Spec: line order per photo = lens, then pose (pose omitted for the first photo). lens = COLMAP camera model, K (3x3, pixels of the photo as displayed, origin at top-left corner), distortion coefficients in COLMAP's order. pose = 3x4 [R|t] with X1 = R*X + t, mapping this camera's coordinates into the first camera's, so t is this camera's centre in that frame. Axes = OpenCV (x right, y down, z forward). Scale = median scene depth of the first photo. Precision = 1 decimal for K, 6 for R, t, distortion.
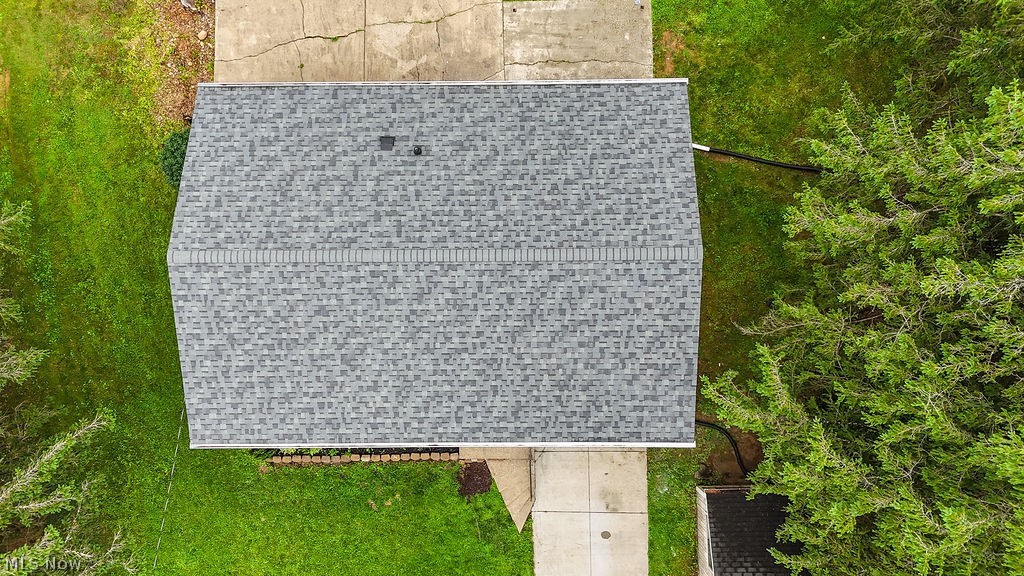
lens RADIAL K [[758.2, 0, 510.7], [0, 758.2, 284.7], [0, 0, 1]] dist [0.080107, -0.059845]
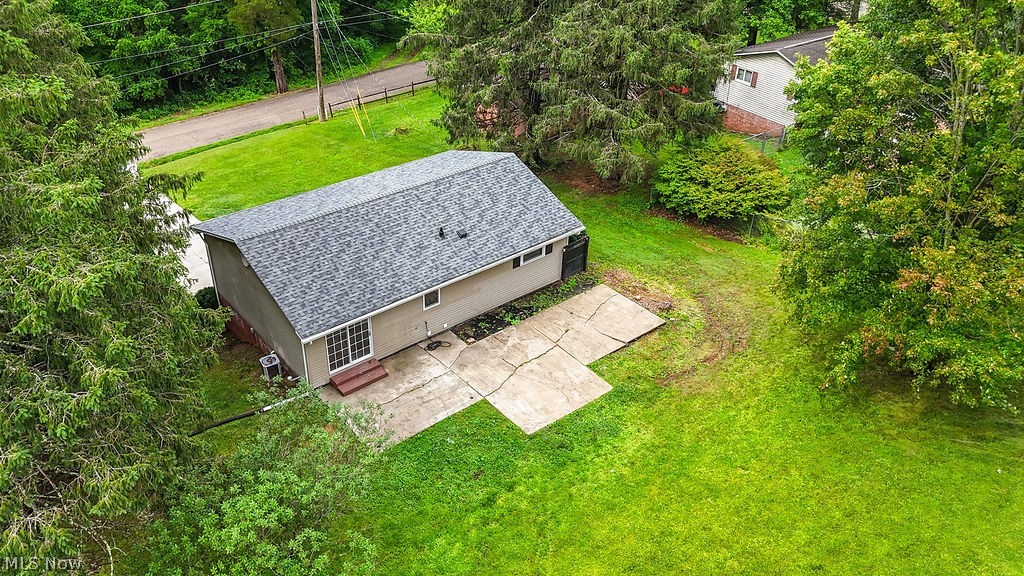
lens RADIAL K [[758.2, 0, 510.7], [0, 758.2, 284.7], [0, 0, 1]] dist [0.080107, -0.059845]
pose [[-0.764417, 0.359421, -0.535241, 0.607444], [-0.644521, -0.405298, 0.648326, -1.261114], [0.016090, 0.840565, 0.541471, 0.257271]]
